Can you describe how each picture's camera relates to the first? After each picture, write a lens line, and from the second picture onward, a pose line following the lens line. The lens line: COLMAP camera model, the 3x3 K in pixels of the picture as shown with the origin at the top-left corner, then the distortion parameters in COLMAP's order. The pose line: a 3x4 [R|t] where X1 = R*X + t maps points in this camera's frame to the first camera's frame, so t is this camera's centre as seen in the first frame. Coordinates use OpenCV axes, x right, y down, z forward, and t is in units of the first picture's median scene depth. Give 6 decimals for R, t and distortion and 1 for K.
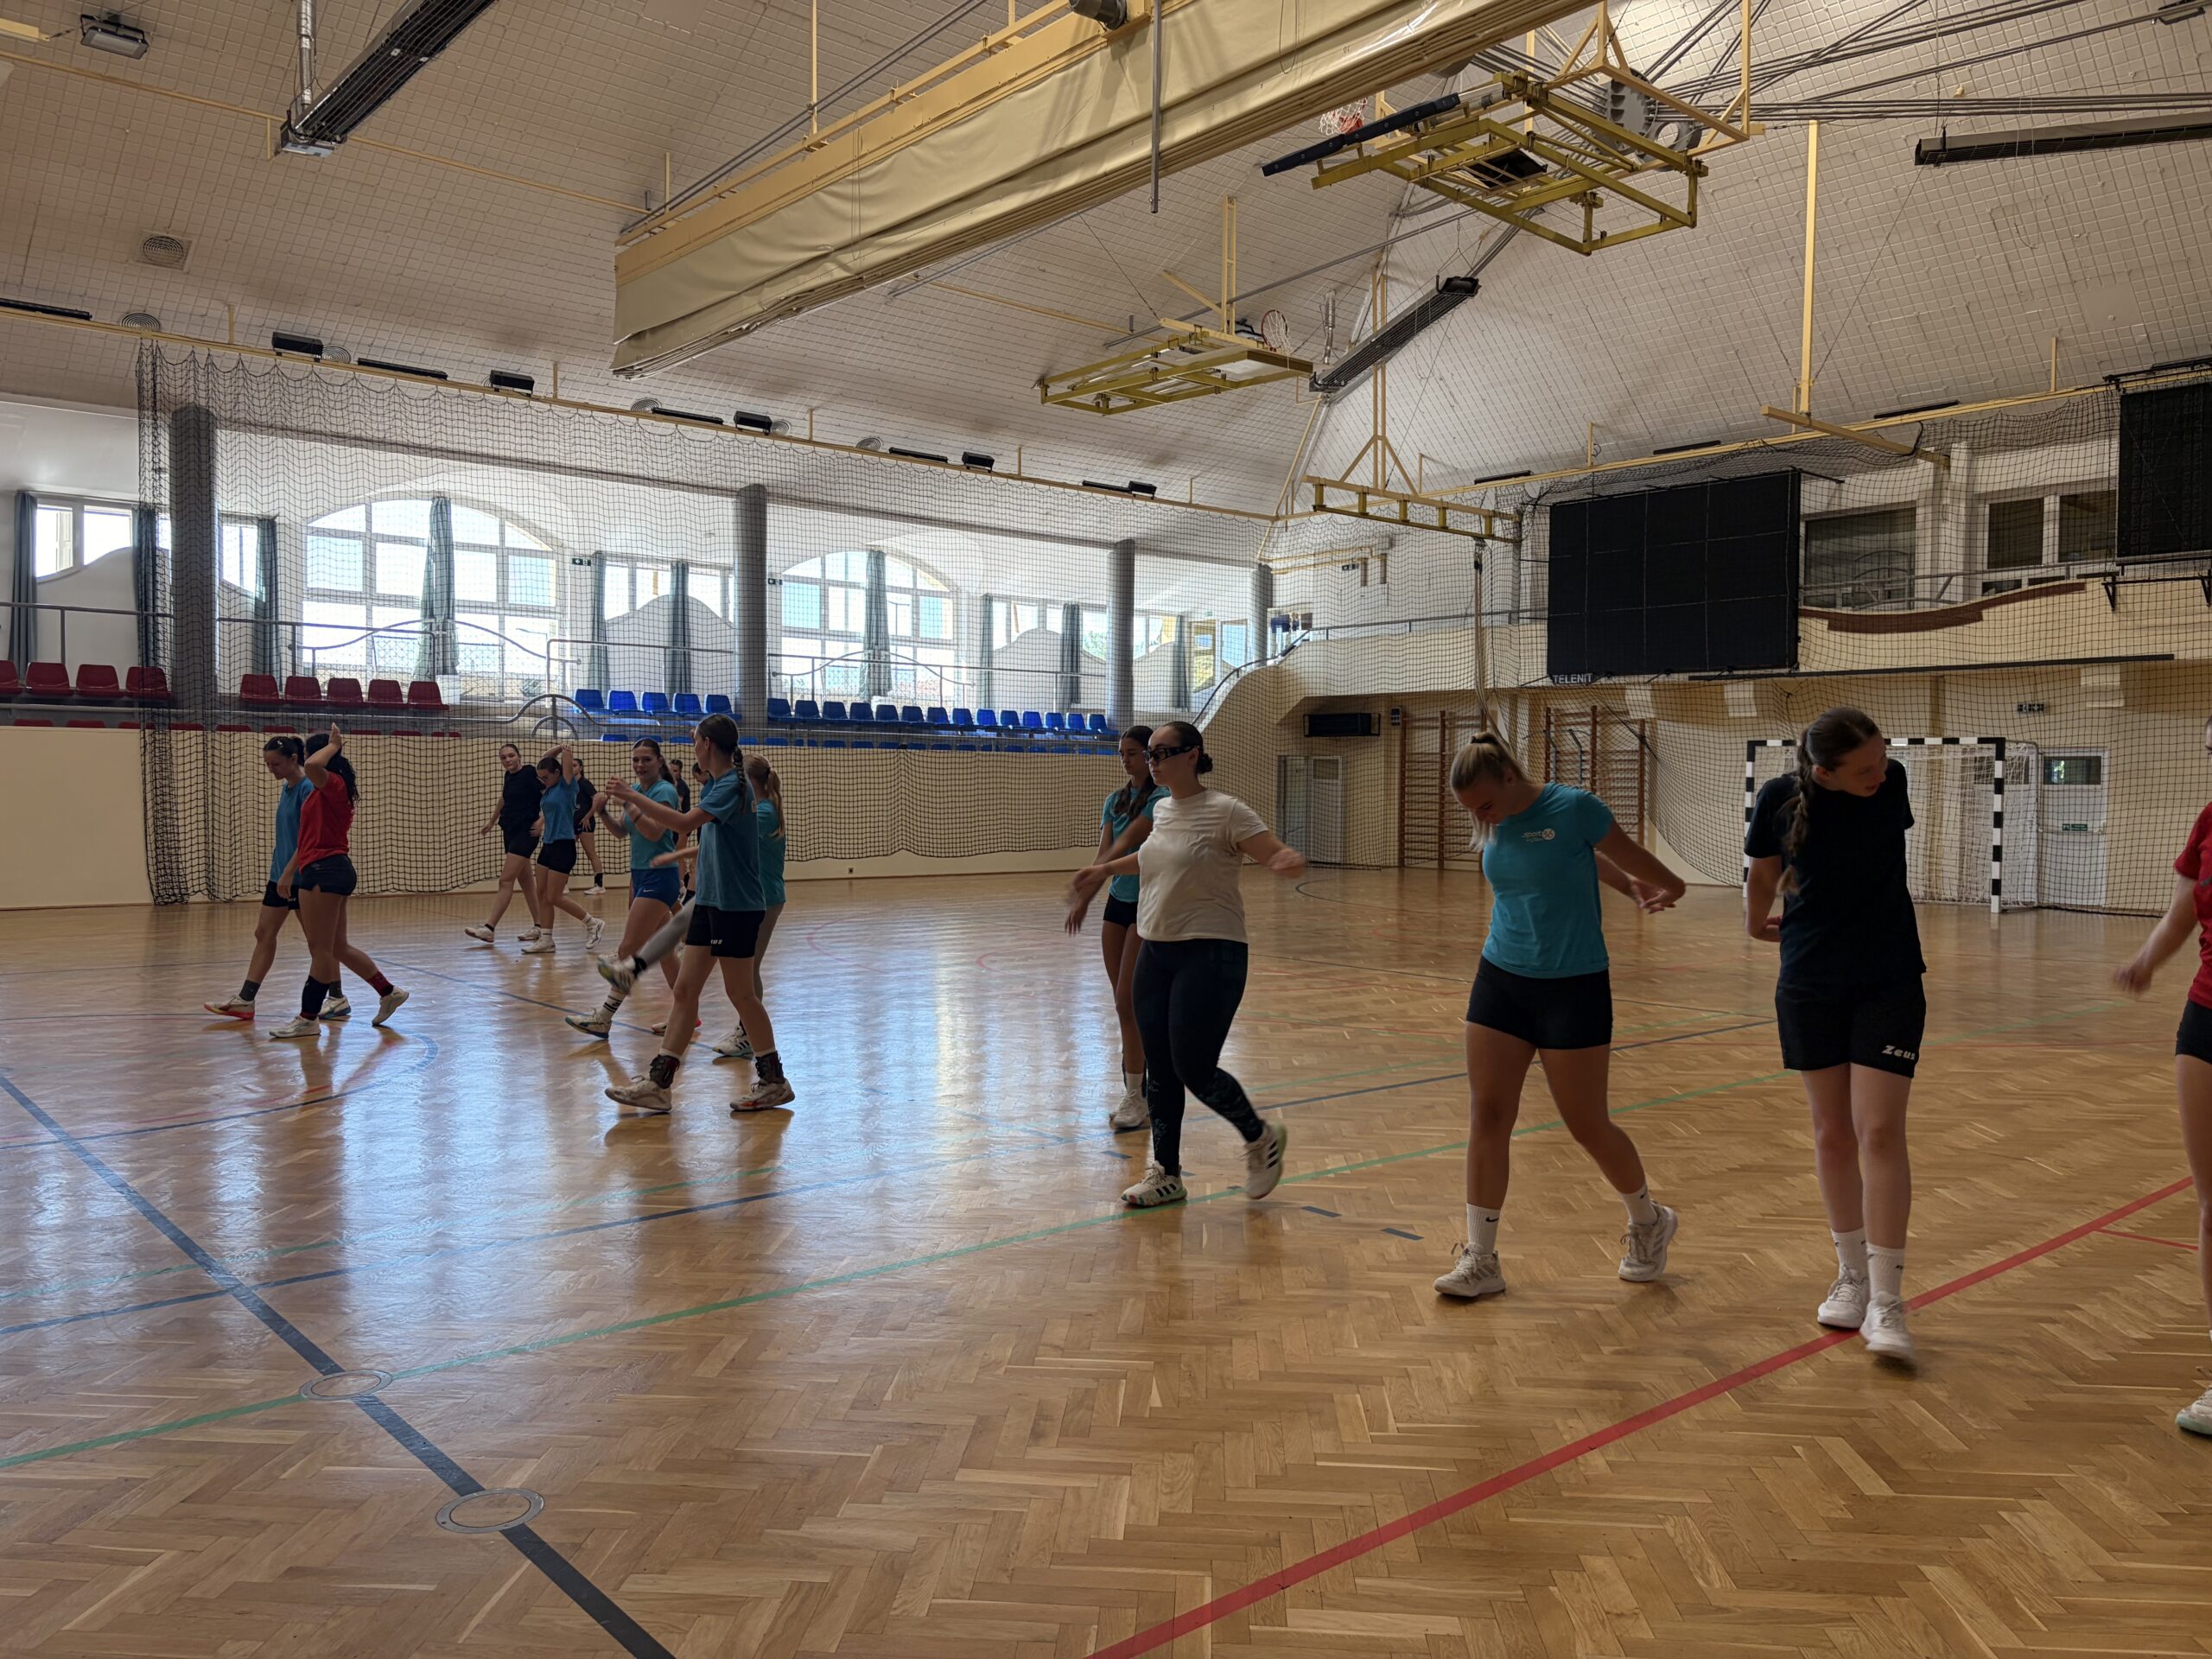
lens RADIAL K [[1676.9, 0, 1099.7], [0, 1676.9, 832.5], [0, 0, 1]] dist [0.053810, -0.059972]
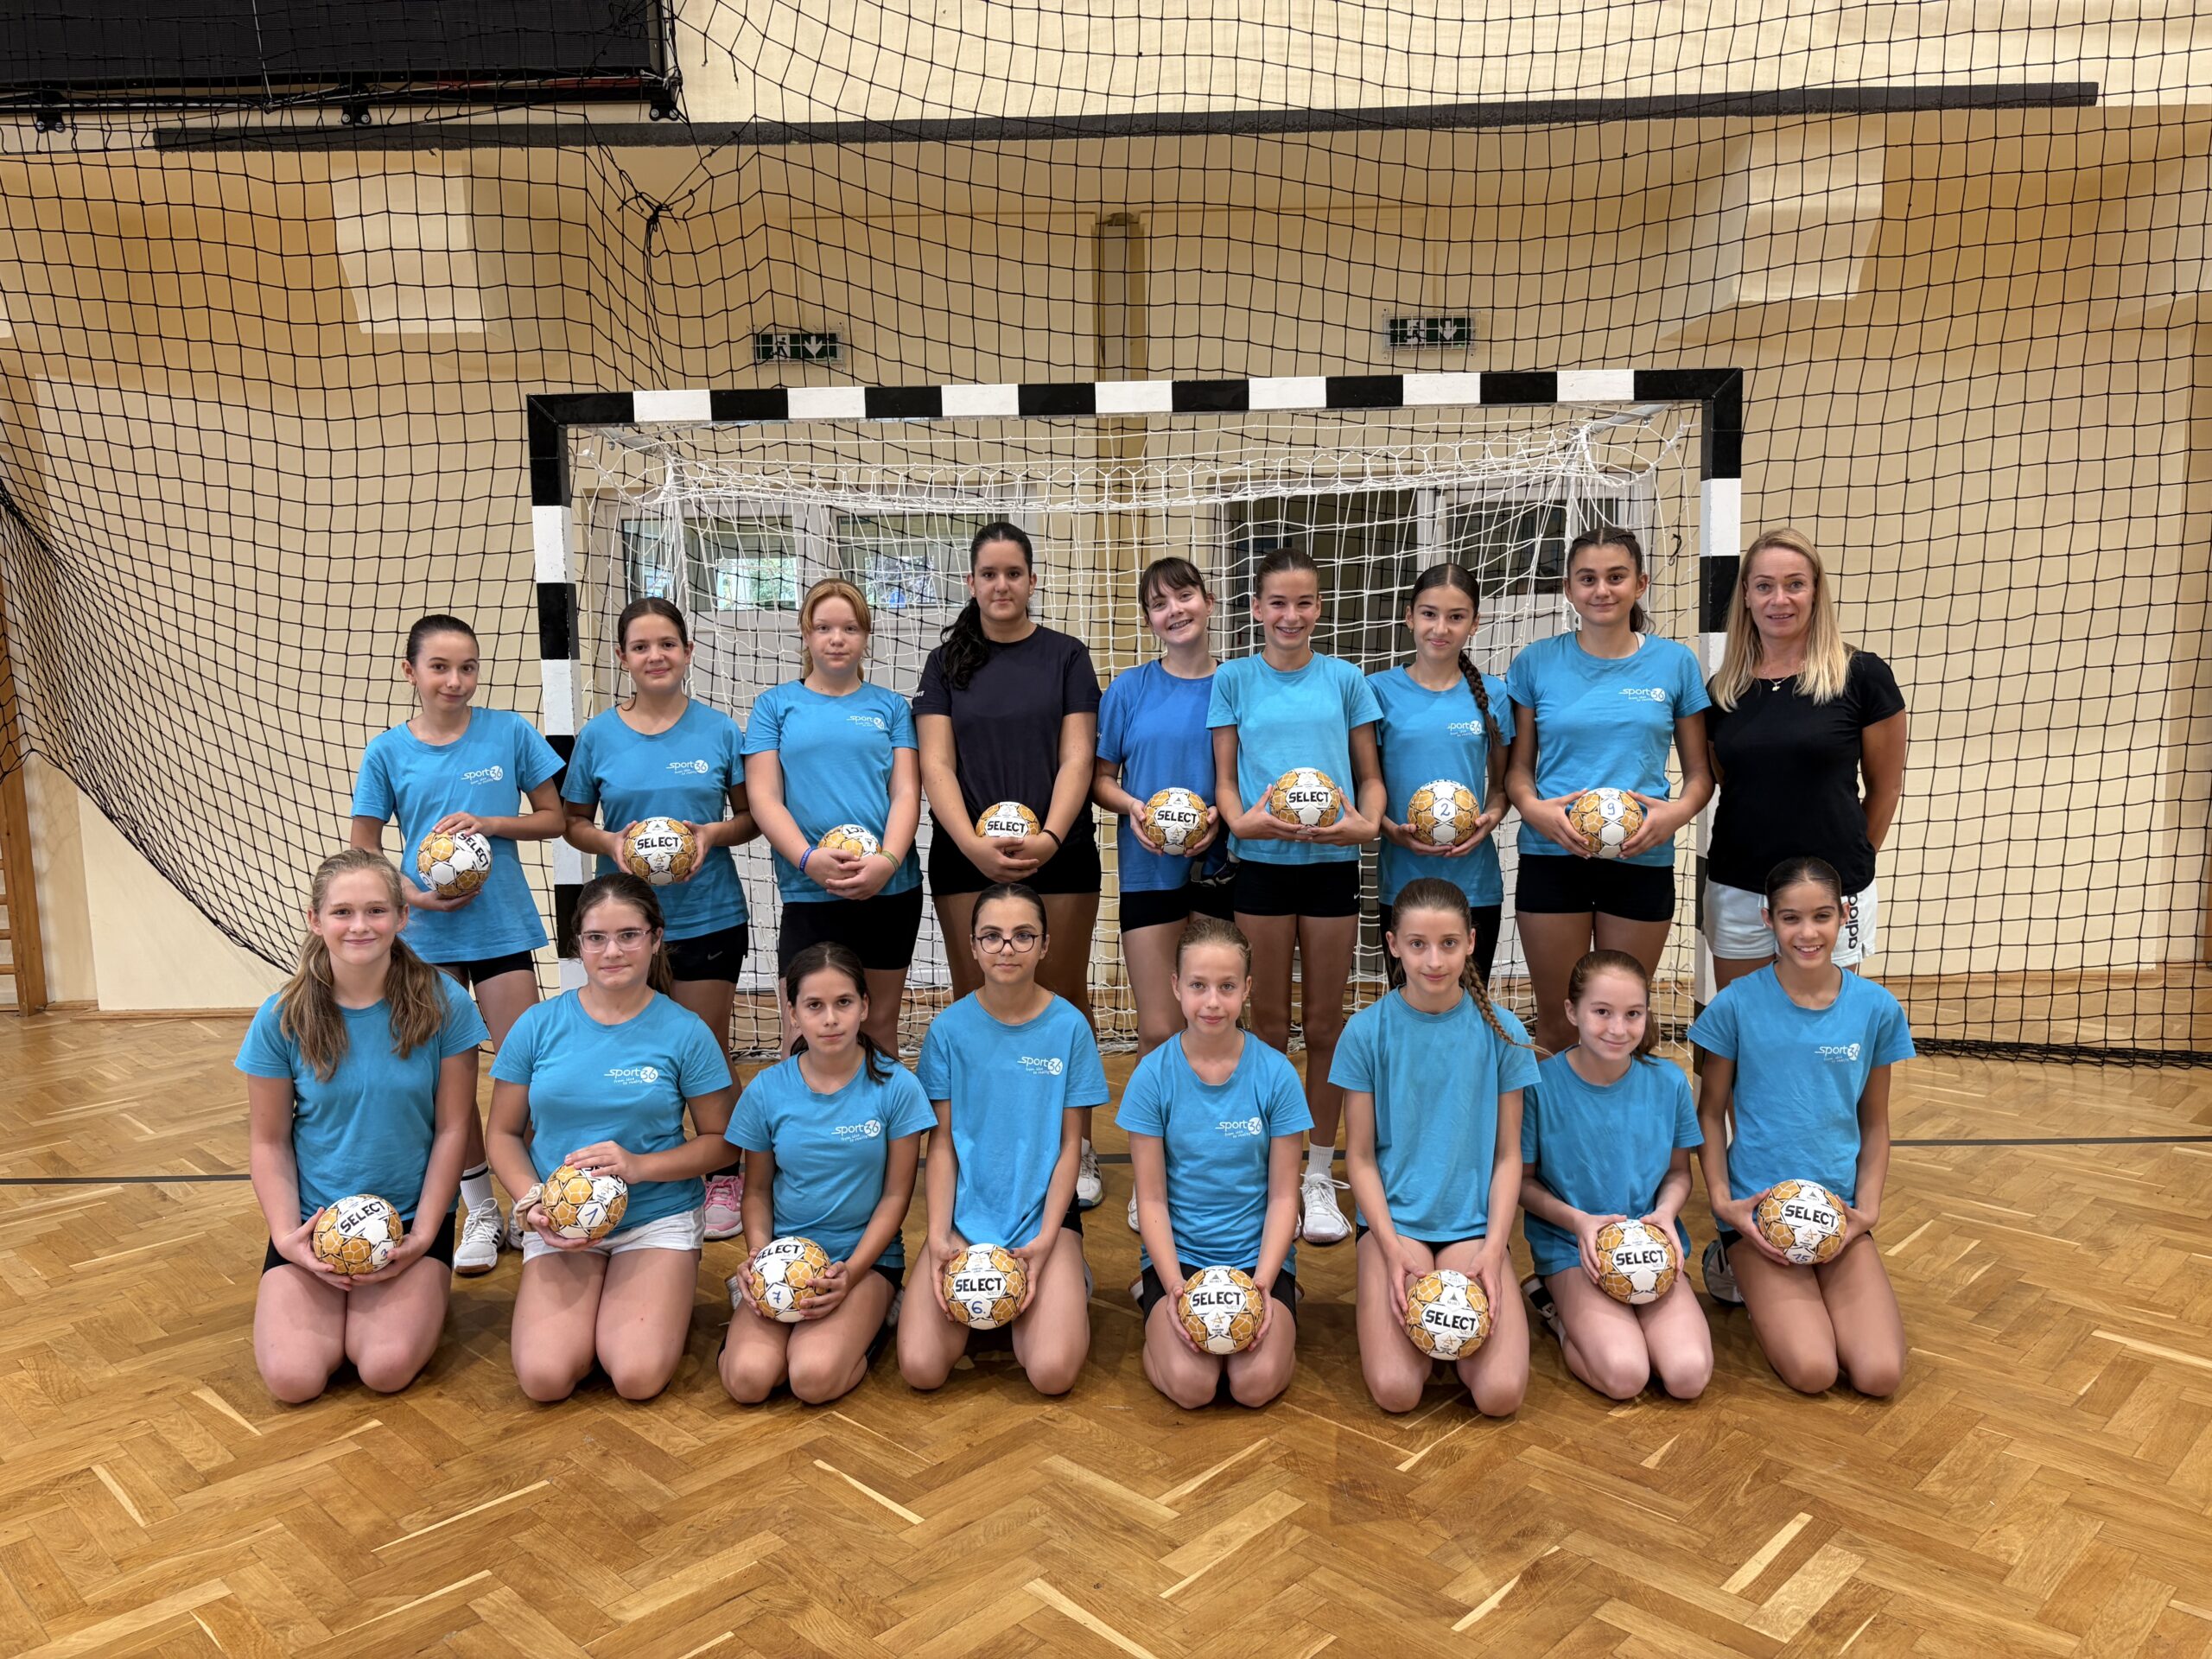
lens RADIAL K [[1676.9, 0, 1099.7], [0, 1676.9, 832.5], [0, 0, 1]] dist [0.053810, -0.059972]
pose [[0.654520, -0.120710, 0.746346, 0.281251], [0.049053, 0.991872, 0.117403, -0.024359], [-0.754452, -0.040232, 0.655121, 0.839503]]
